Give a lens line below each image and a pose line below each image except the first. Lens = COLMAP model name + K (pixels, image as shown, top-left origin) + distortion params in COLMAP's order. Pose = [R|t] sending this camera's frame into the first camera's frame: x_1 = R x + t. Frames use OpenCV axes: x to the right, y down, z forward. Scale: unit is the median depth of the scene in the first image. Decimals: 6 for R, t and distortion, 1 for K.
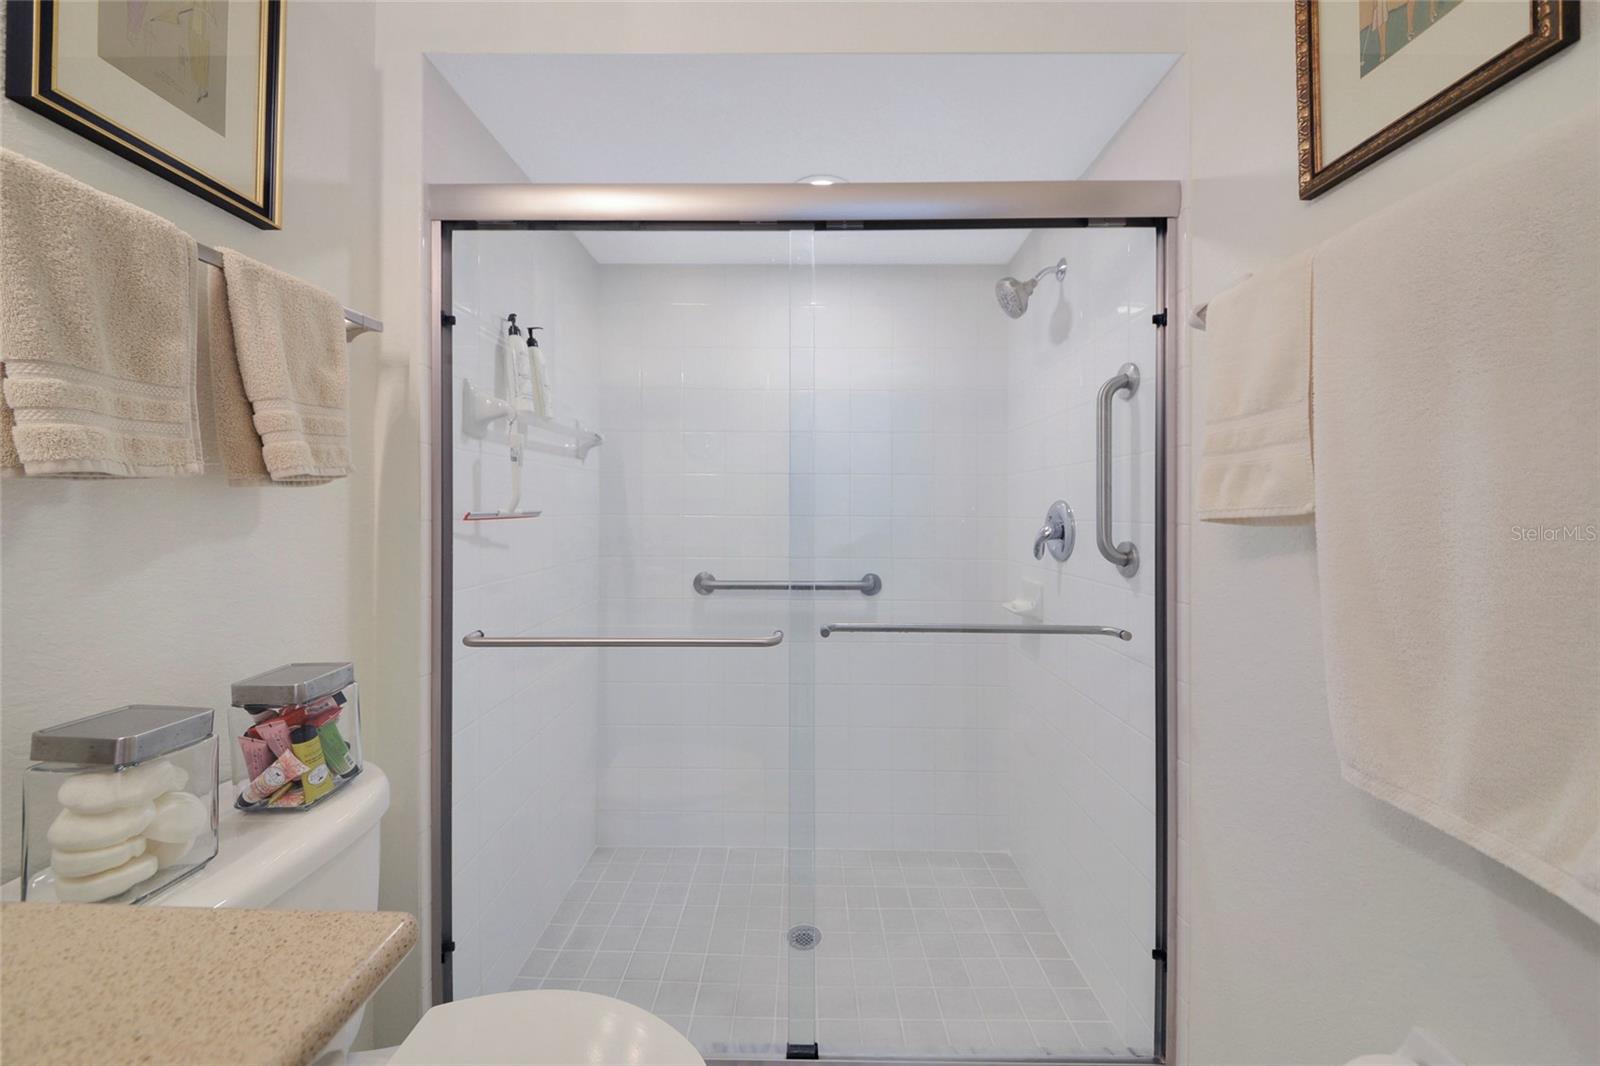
lens RADIAL K [[591.2, 0, 797.6], [0, 591.2, 506.9], [0, 0, 1]] dist [0.026453, -0.014914]
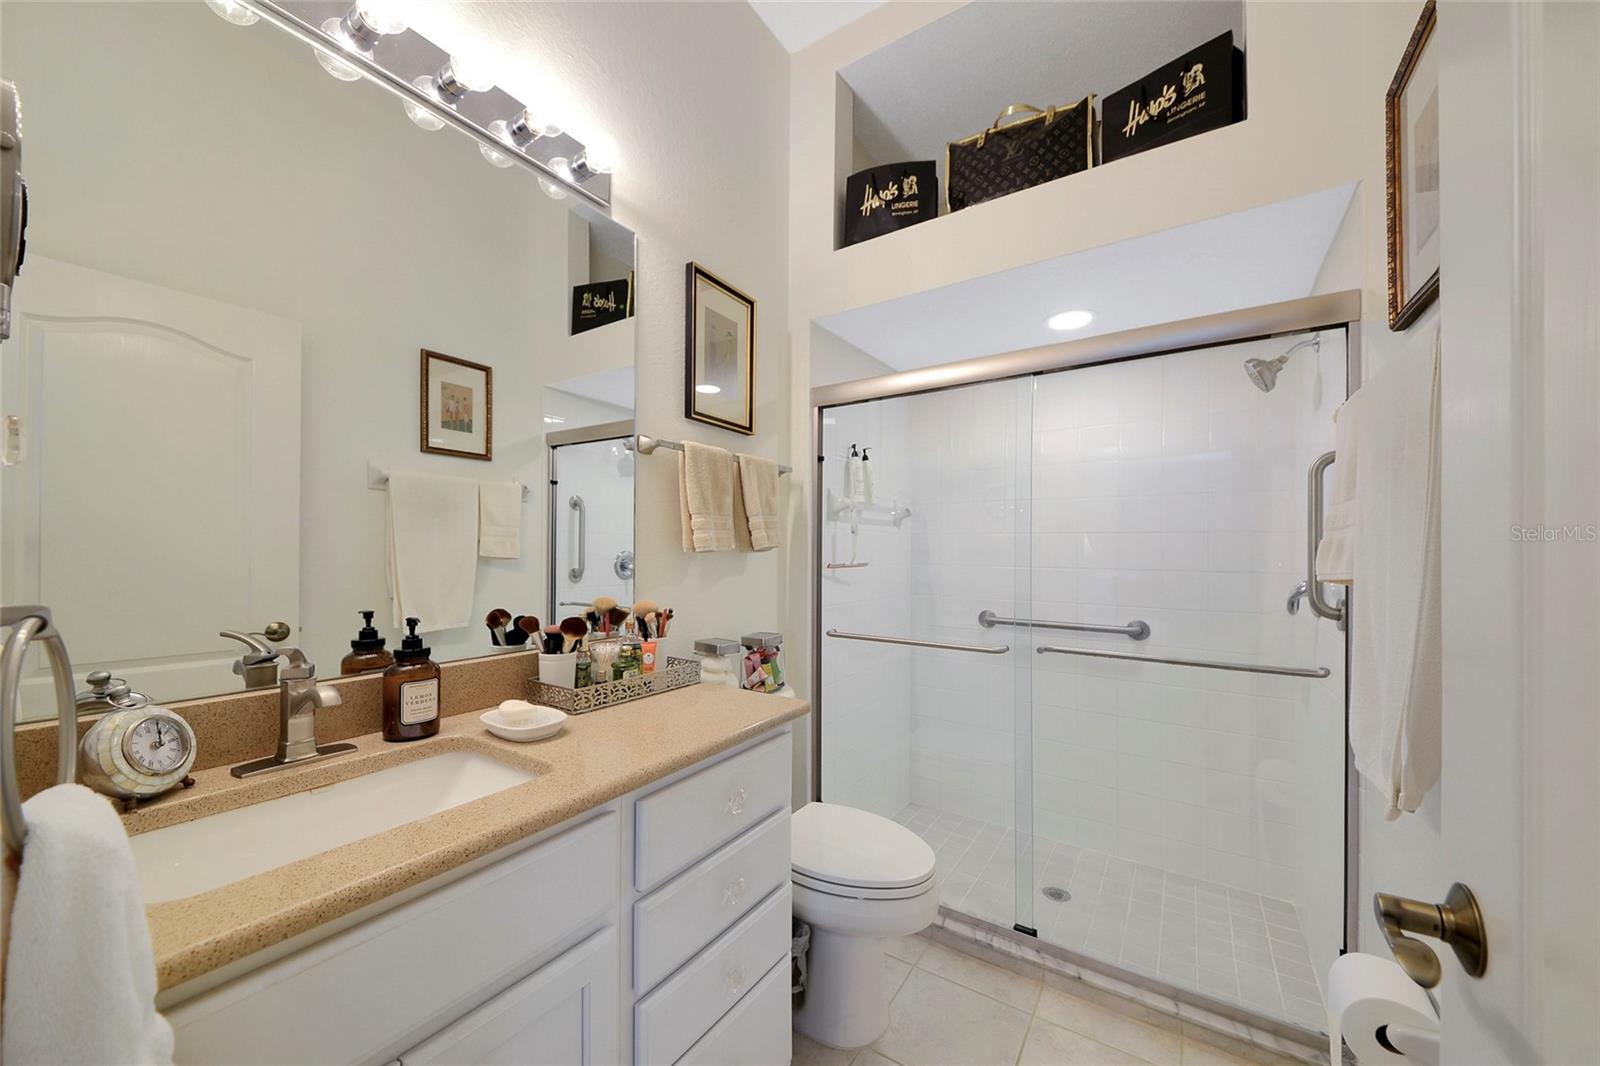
lens RADIAL K [[583.0, 0, 798.9], [0, 583.0, 550.8], [0, 0, 1]] dist [0.000221, -0.000008]
pose [[0.842142, 0.001879, -0.539253, 0.424428], [-0.004133, 0.999987, -0.002970, -0.032100], [0.539240, 0.004730, 0.842139, -0.710737]]
